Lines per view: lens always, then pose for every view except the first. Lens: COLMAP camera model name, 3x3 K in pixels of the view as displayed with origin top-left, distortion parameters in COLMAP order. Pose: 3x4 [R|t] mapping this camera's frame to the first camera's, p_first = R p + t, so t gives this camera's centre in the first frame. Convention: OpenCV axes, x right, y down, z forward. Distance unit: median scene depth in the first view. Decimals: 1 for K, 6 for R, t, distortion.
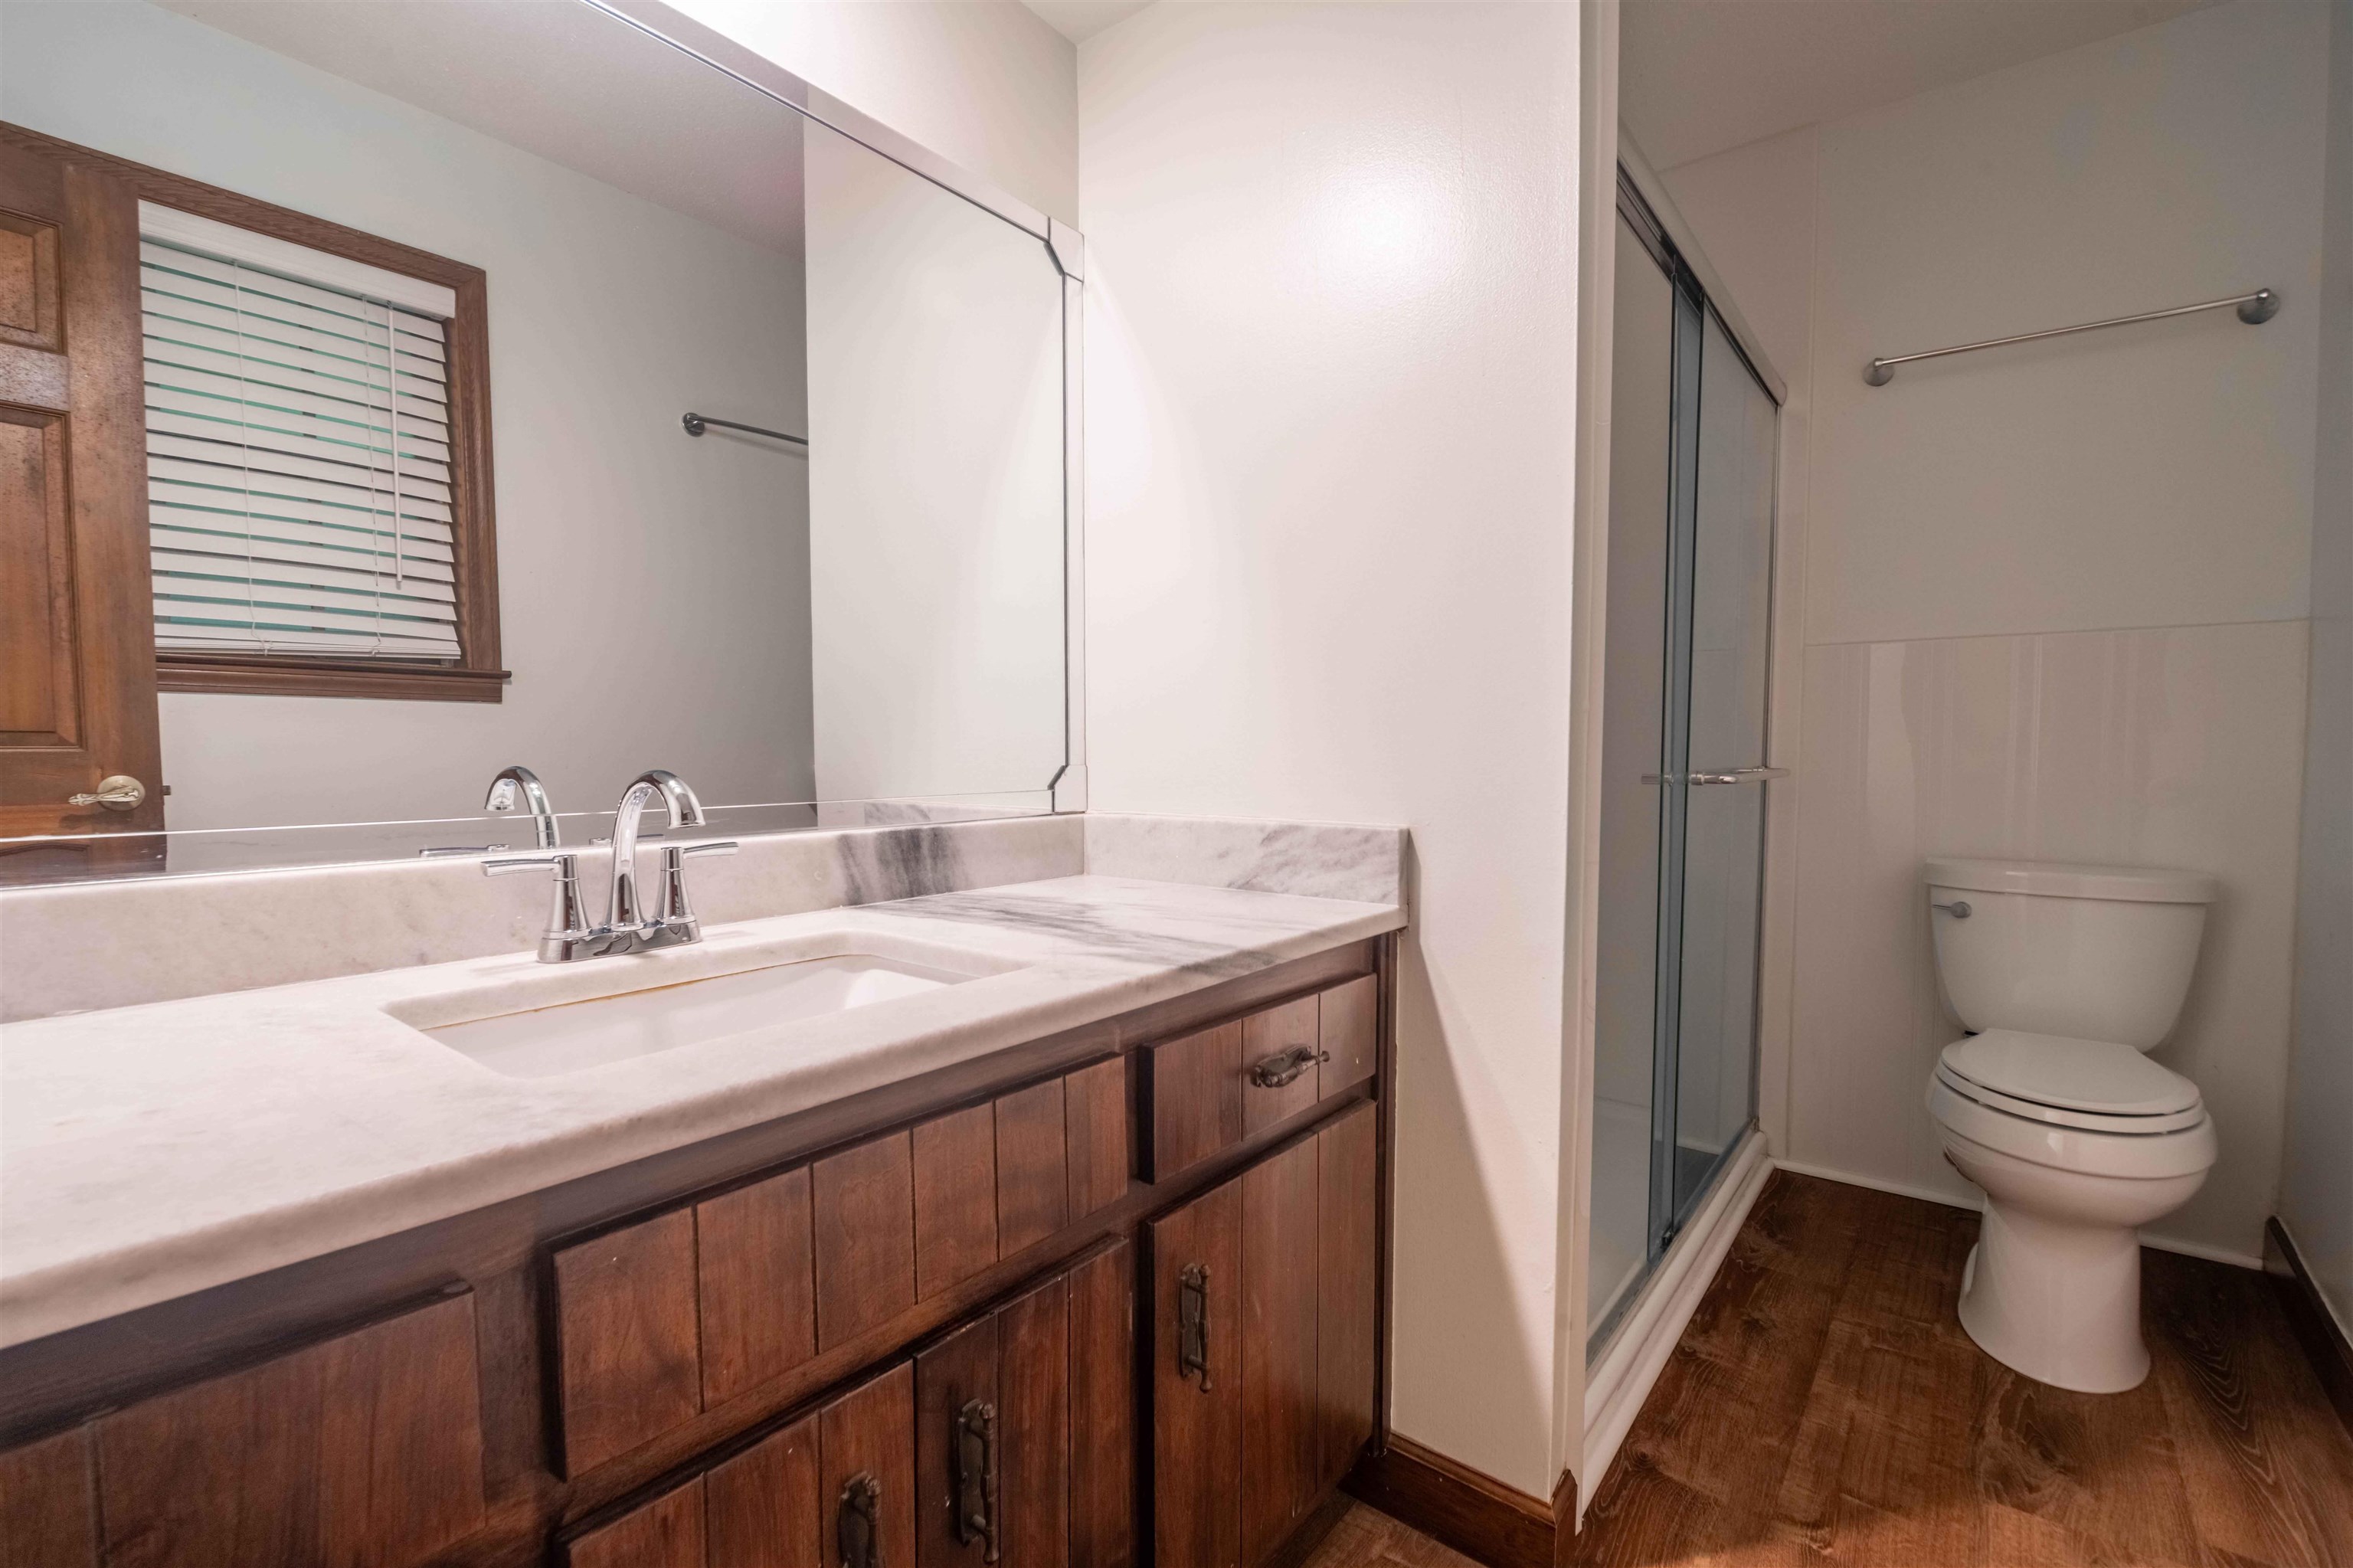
lens RADIAL K [[1035.0, 0, 1170.7], [0, 1035.0, 794.3], [0, 0, 1]] dist [-0.002584, -0.007878]
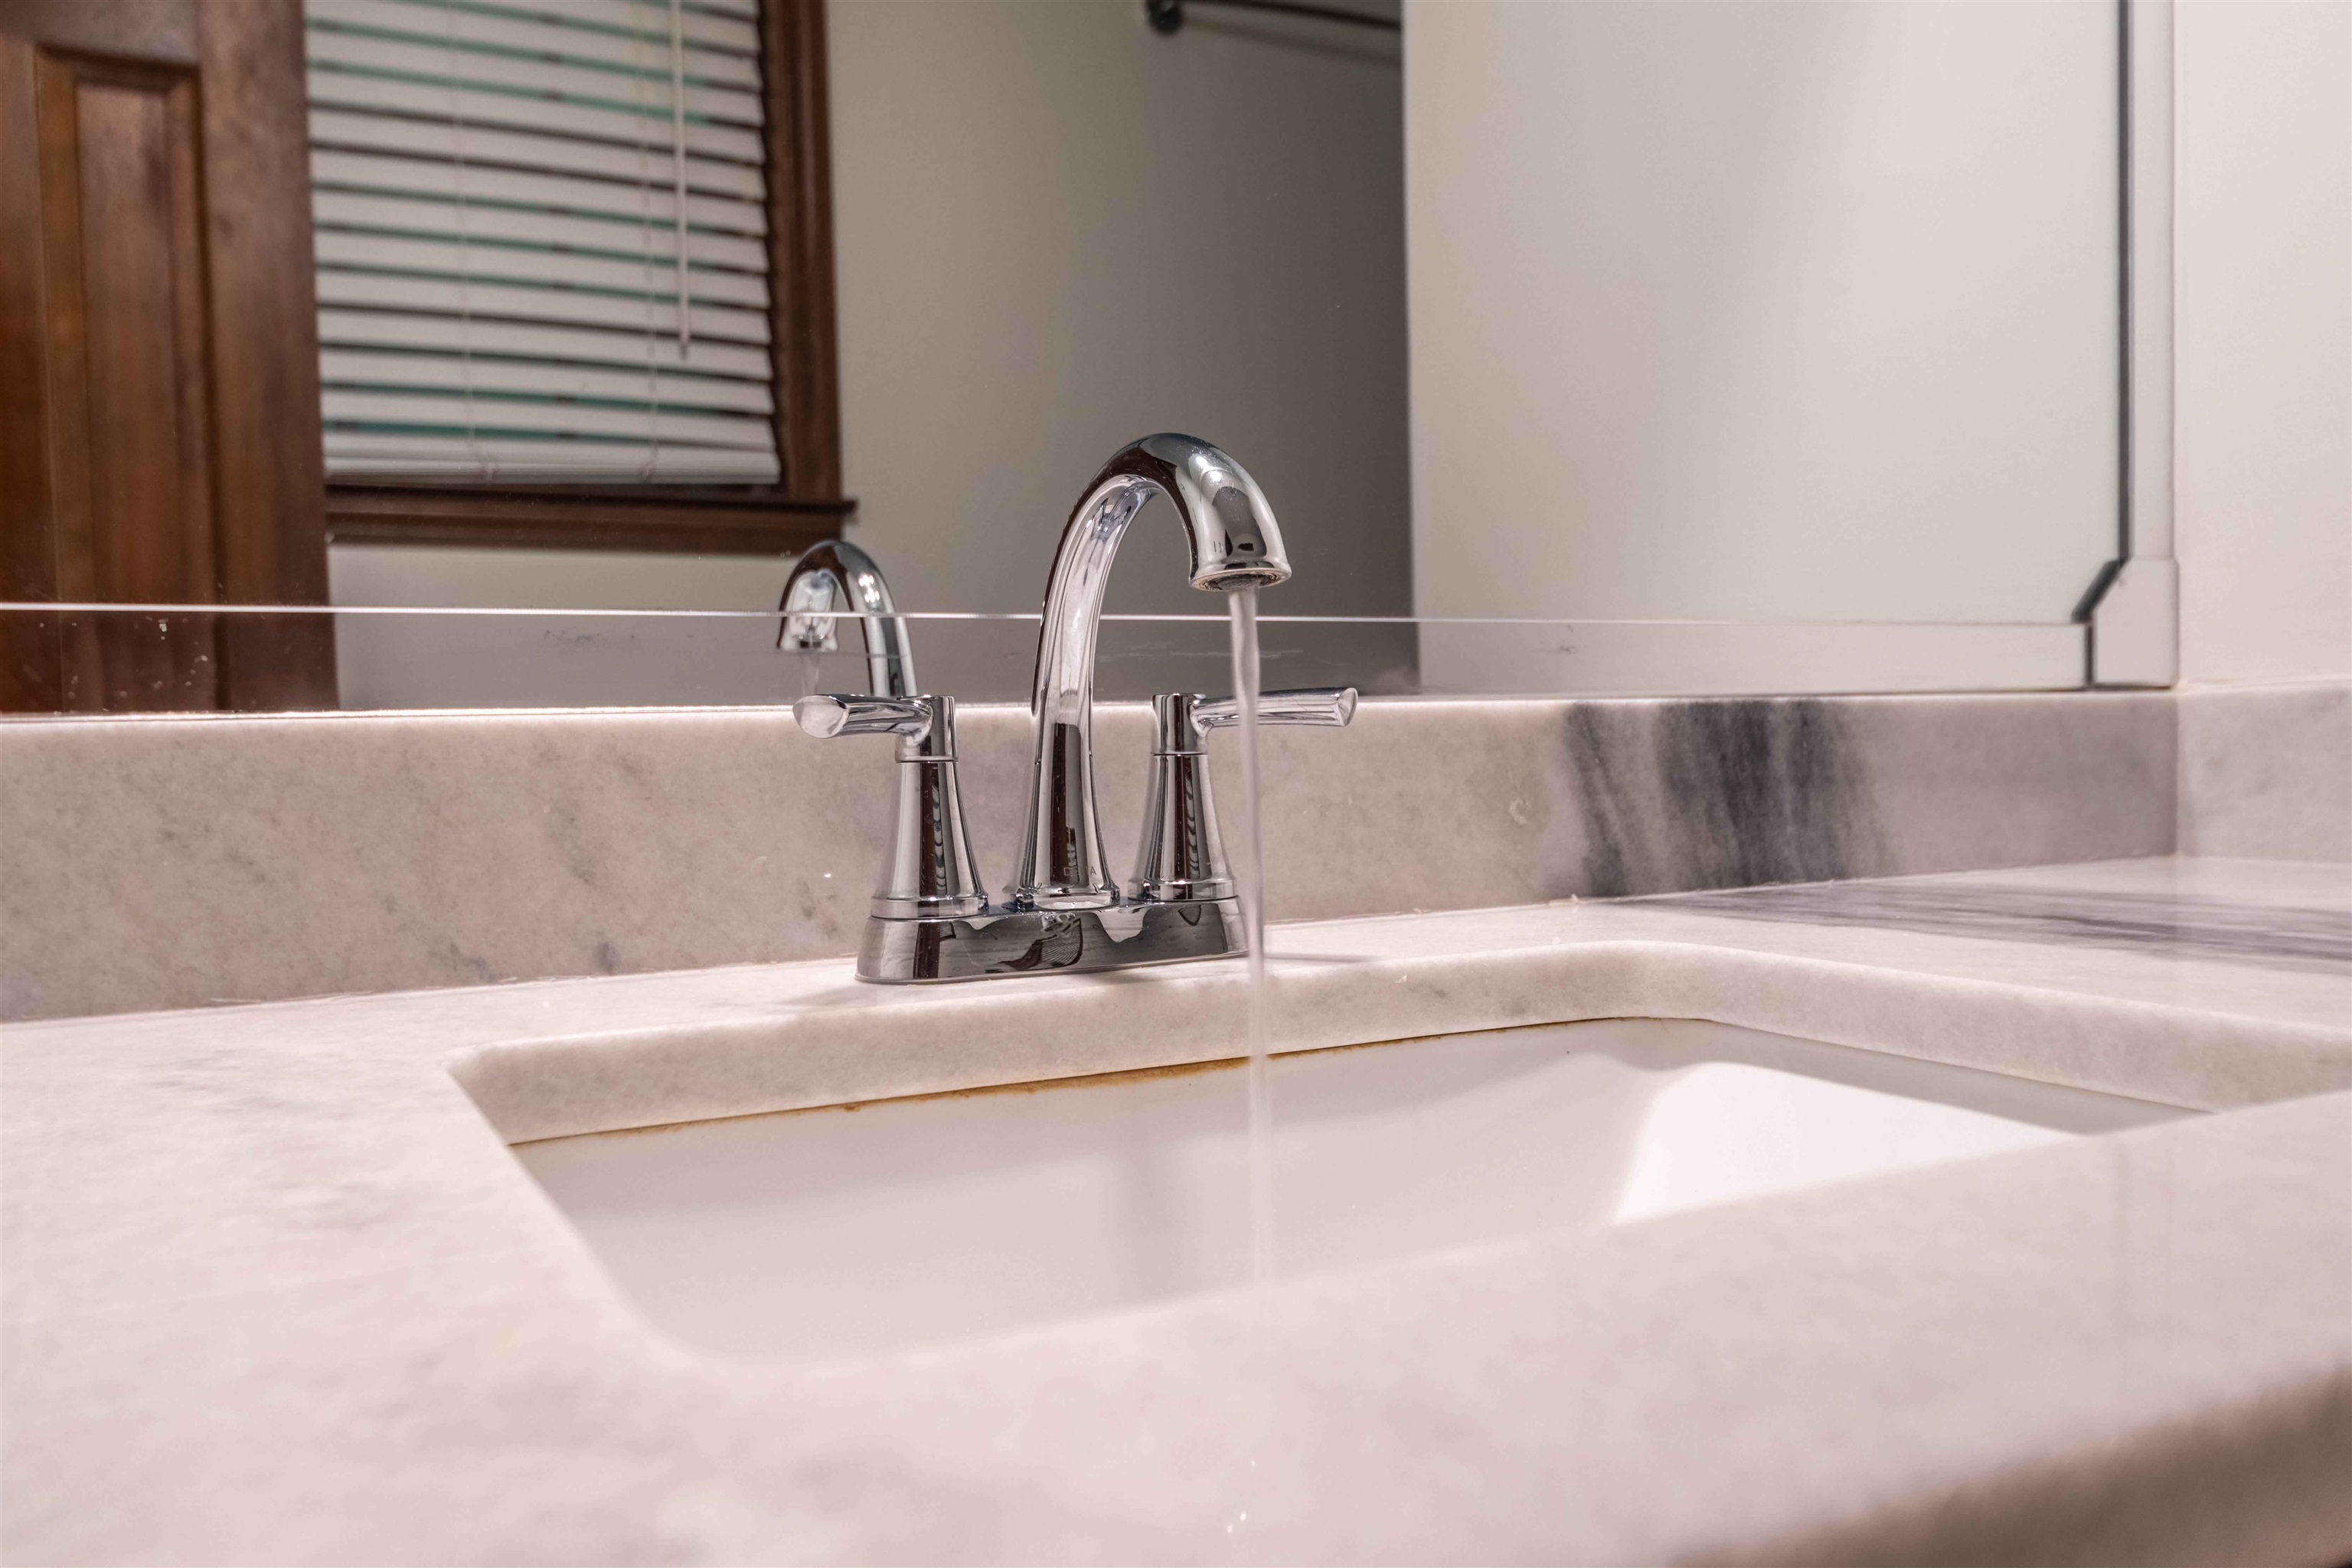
lens RADIAL K [[1810.3, 0, 1195.3], [0, 1810.3, 795.3], [0, 0, 1]] dist [-0.002373, 0.012636]
pose [[0.922221, -0.002780, -0.386652, -0.178471], [-0.002044, 0.999925, -0.012064, 0.074058], [0.386657, 0.011916, 0.922147, 0.318426]]
